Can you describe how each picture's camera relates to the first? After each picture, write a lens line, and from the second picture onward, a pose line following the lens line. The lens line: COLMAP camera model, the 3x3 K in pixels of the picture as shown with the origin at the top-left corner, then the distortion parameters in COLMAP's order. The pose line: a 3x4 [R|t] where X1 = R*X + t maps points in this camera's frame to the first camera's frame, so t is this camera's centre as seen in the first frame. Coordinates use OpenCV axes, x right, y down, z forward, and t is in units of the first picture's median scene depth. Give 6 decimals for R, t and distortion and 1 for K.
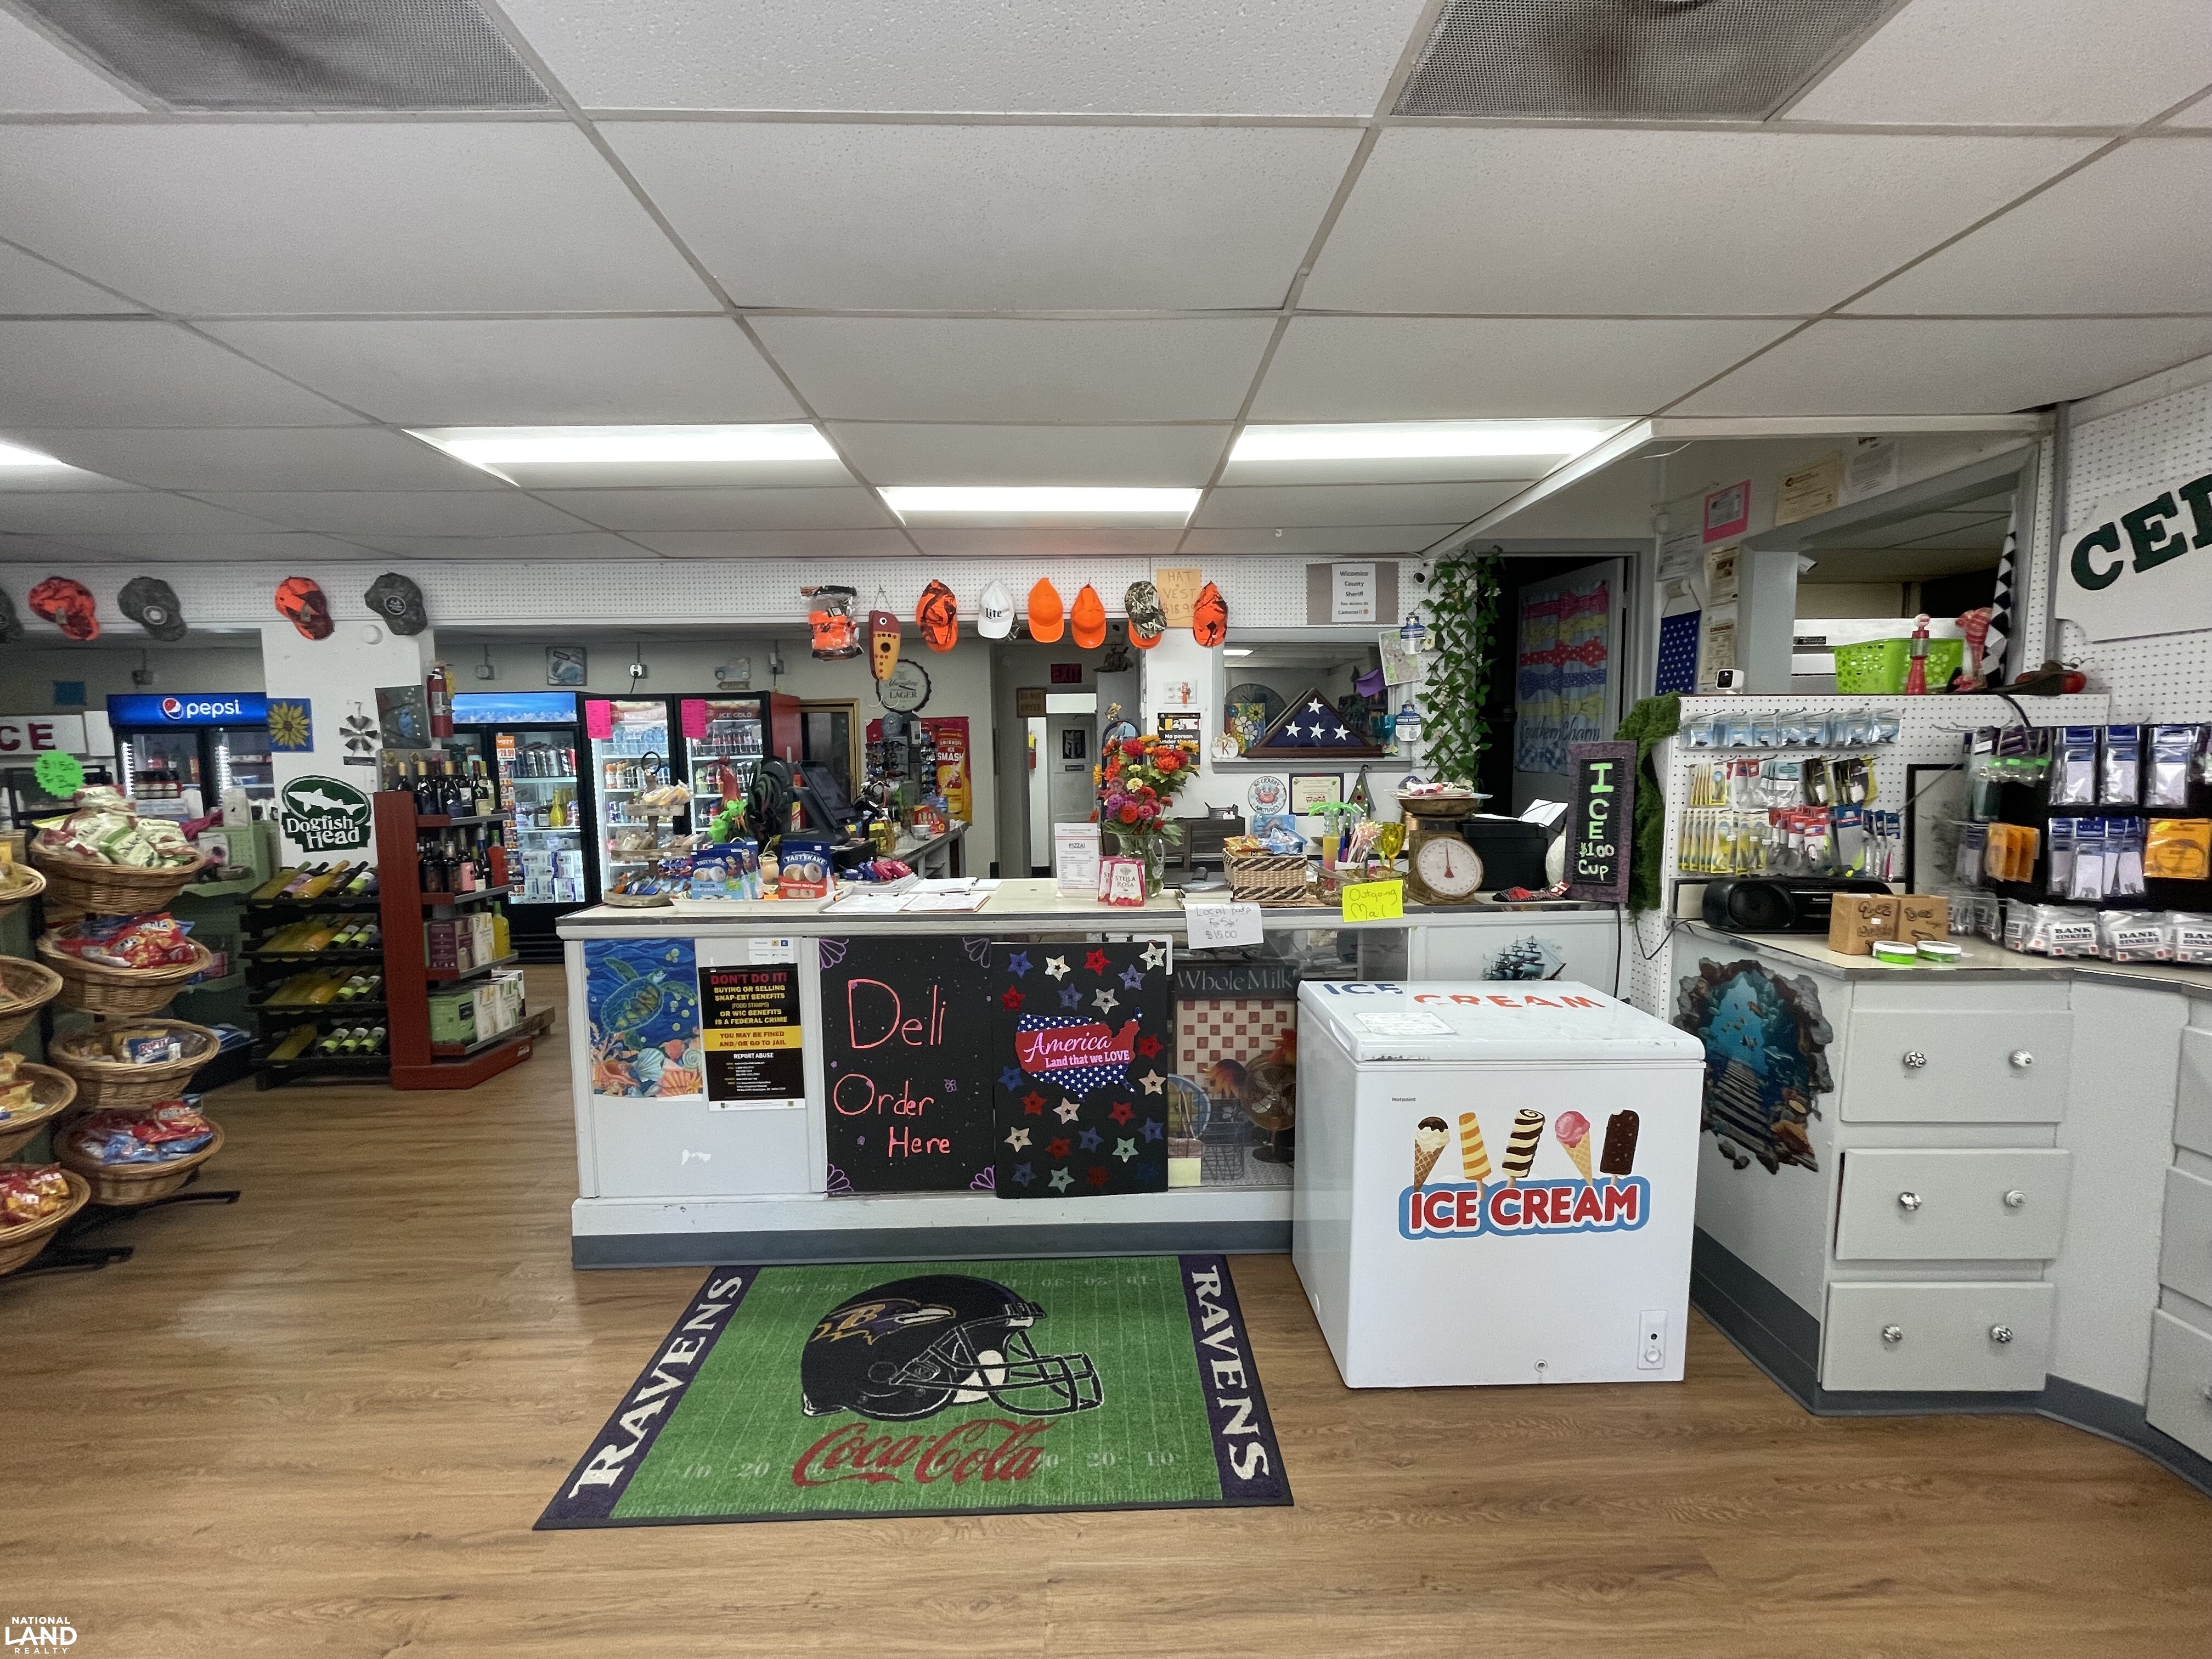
lens RADIAL K [[894.3, 0, 1108.4], [0, 894.3, 828.9], [0, 0, 1]] dist [-0.006582, 0.001741]
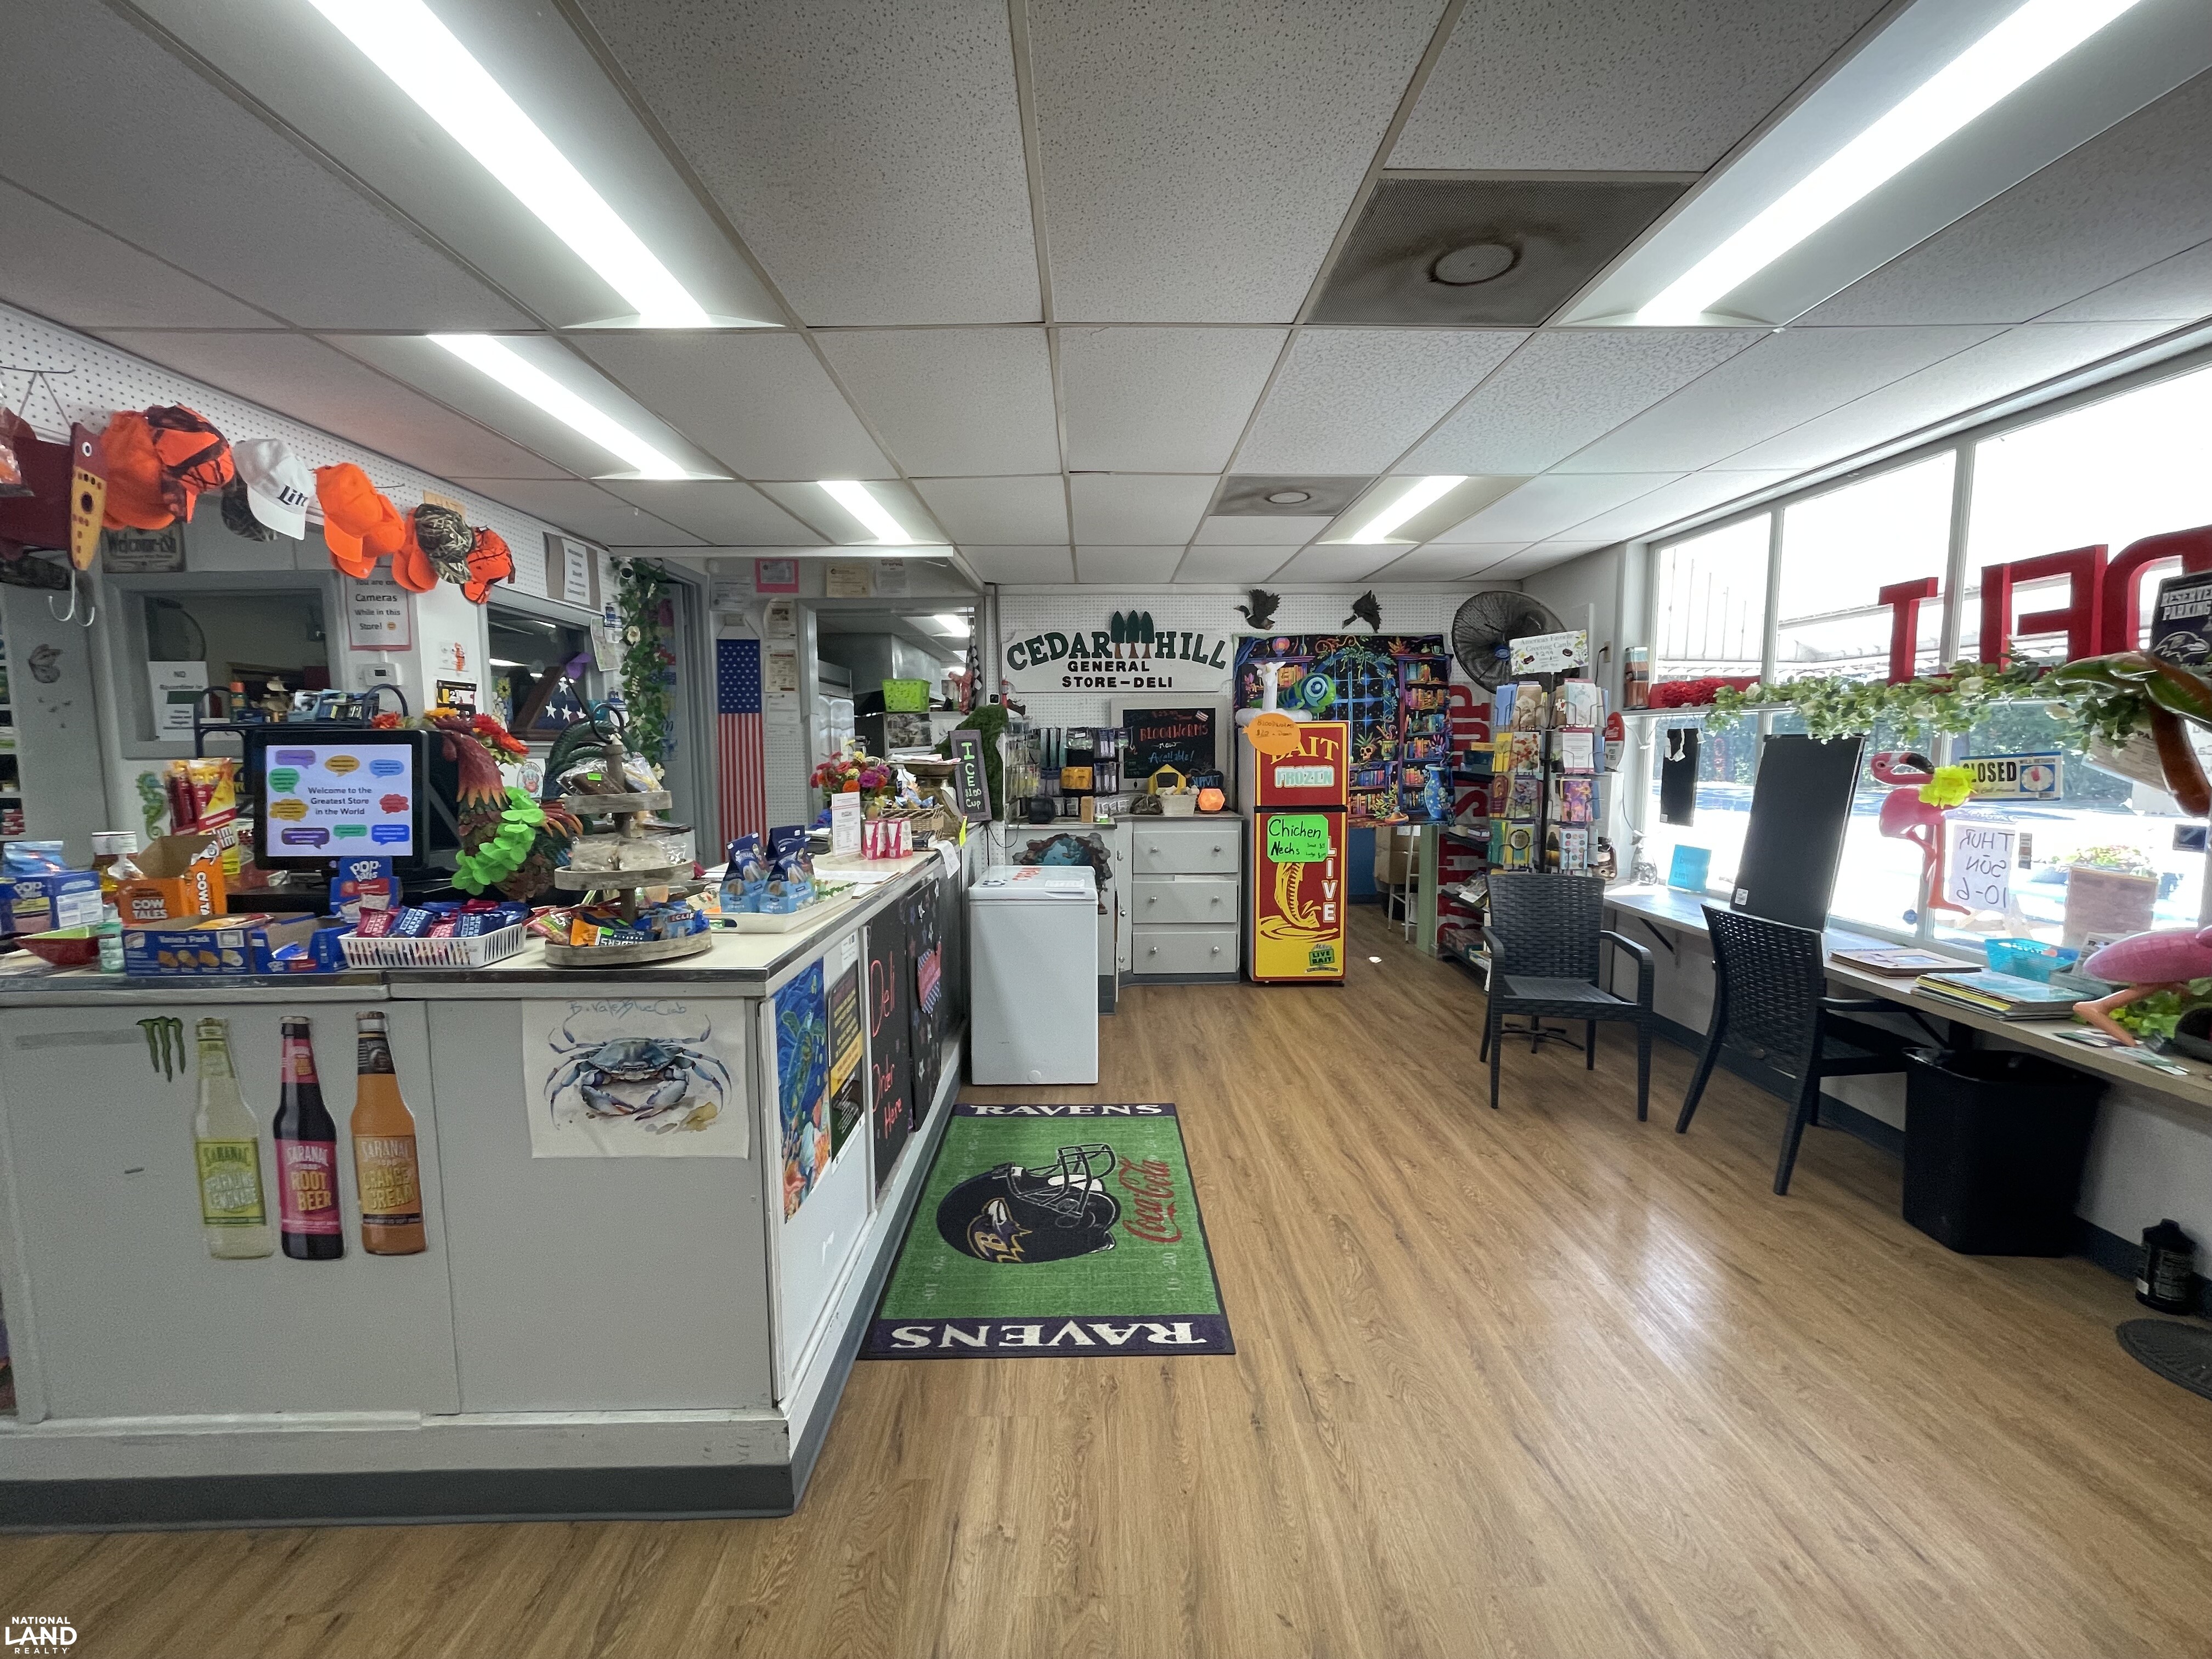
lens RADIAL K [[894.3, 0, 1109.6], [0, 894.3, 822.7], [0, 0, 1]] dist [-0.006582, 0.001741]
pose [[0.007413, -0.077227, 0.996986, -0.742748], [0.088709, 0.993133, 0.076269, -0.016516], [-0.996030, 0.087877, 0.014213, 0.448218]]
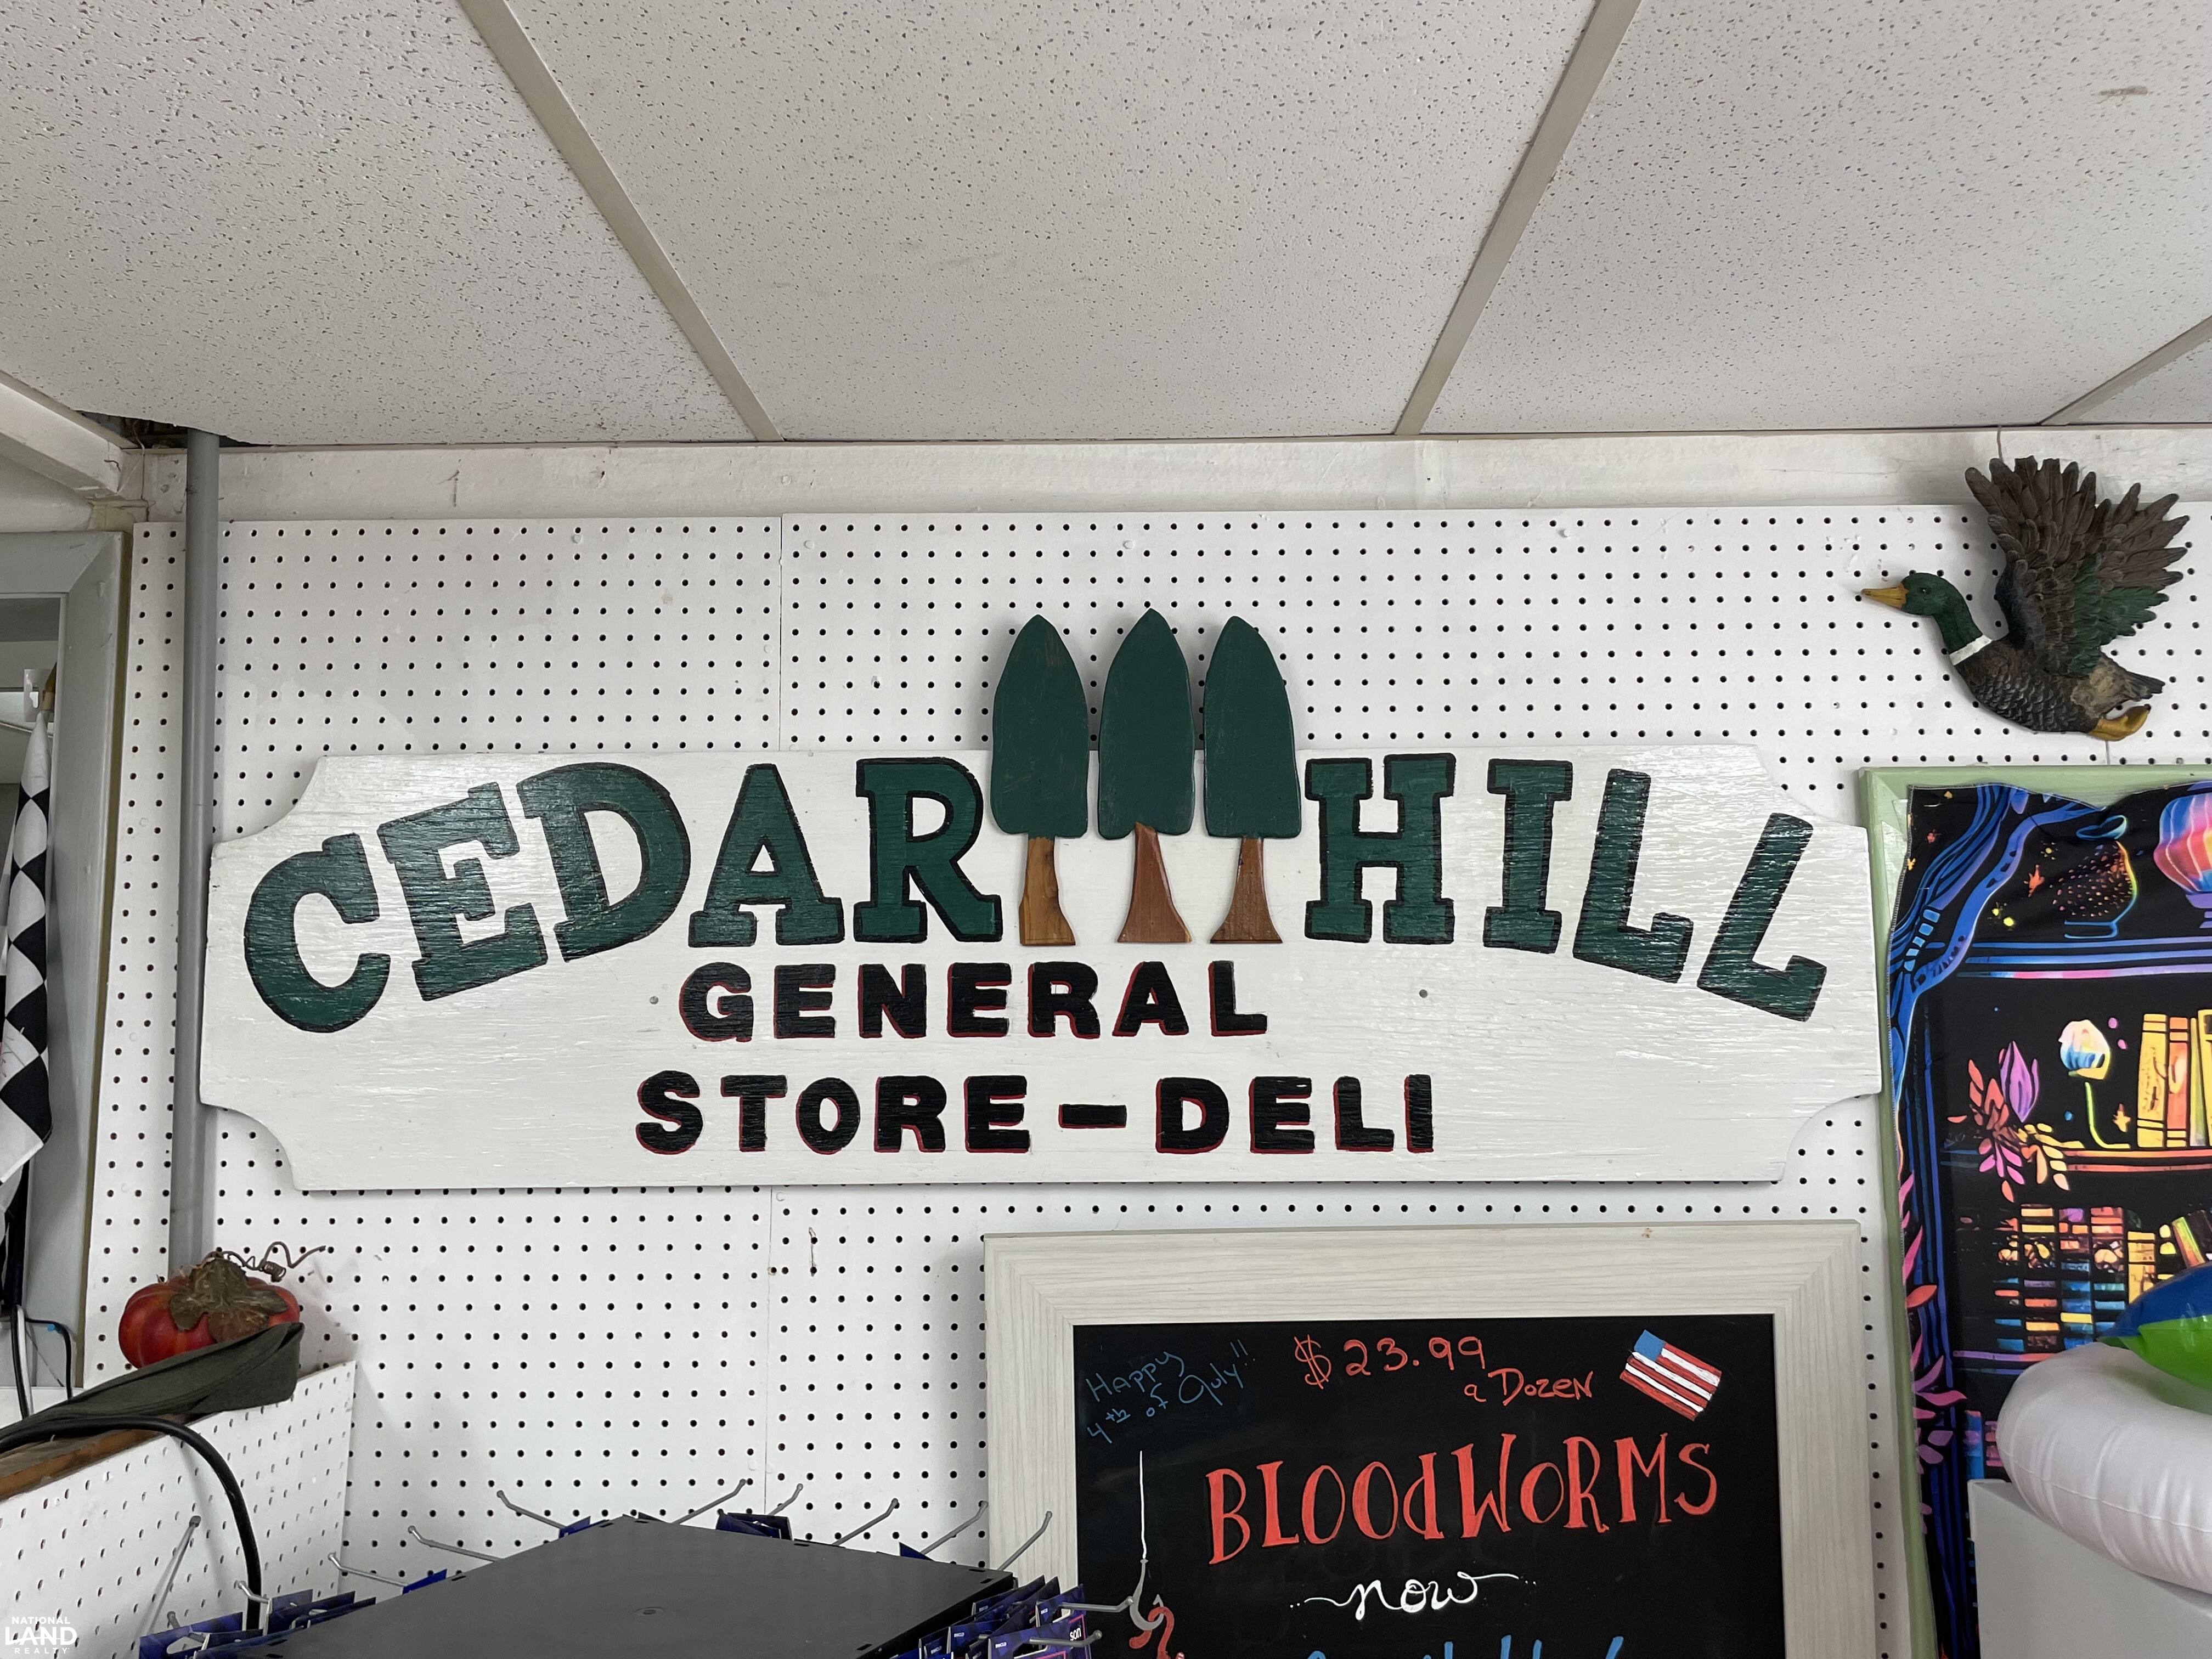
lens RADIAL K [[1845.2, 0, 1105.0], [0, 1845.2, 820.1], [0, 0, 1]] dist [0.033525, -0.001107]
pose [[0.033941, 0.122443, 0.991895, 0.259542], [0.089062, 0.988148, -0.125028, -0.137910], [-0.995448, 0.092583, 0.022634, 0.407435]]
